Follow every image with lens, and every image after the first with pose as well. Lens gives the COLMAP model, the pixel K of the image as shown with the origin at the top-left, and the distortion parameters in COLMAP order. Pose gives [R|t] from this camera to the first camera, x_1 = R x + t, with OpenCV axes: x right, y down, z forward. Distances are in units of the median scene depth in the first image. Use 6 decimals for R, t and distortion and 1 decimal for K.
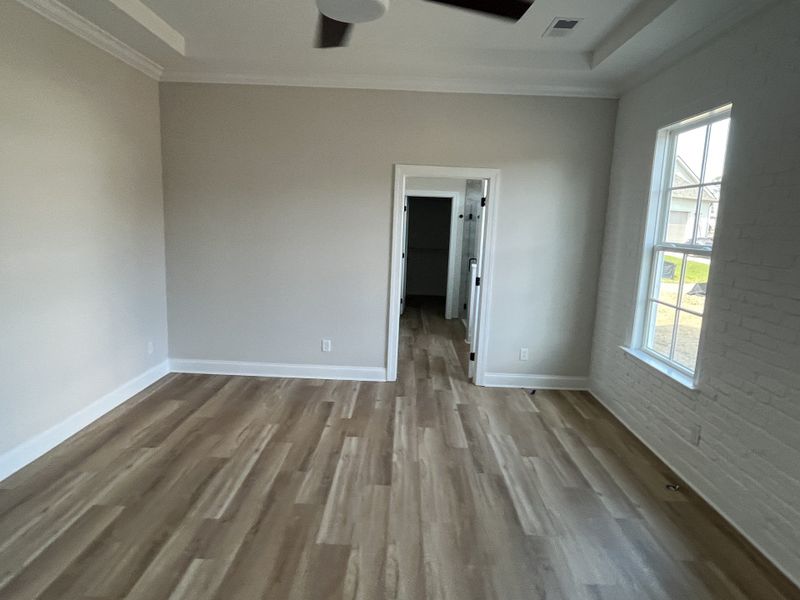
lens RADIAL K [[478.6, 0, 396.4], [0, 478.6, 300.0], [0, 0, 1]] dist [0.001713, -0.000430]
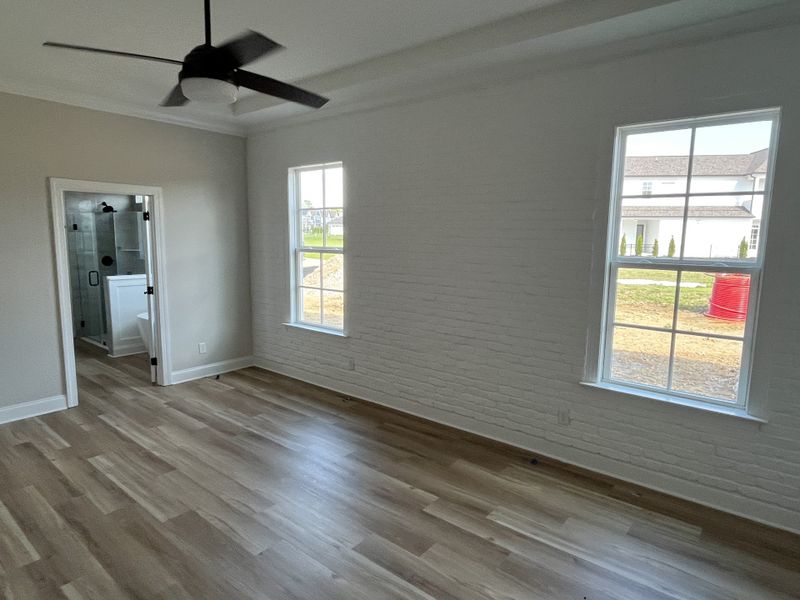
lens RADIAL K [[478.6, 0, 396.4], [0, 478.6, 300.0], [0, 0, 1]] dist [0.001713, -0.000430]
pose [[0.622194, -0.135439, 0.771058, -0.372170], [0.139407, 0.988347, 0.061114, -0.007285], [-0.770351, 0.069466, 0.633825, -0.117159]]
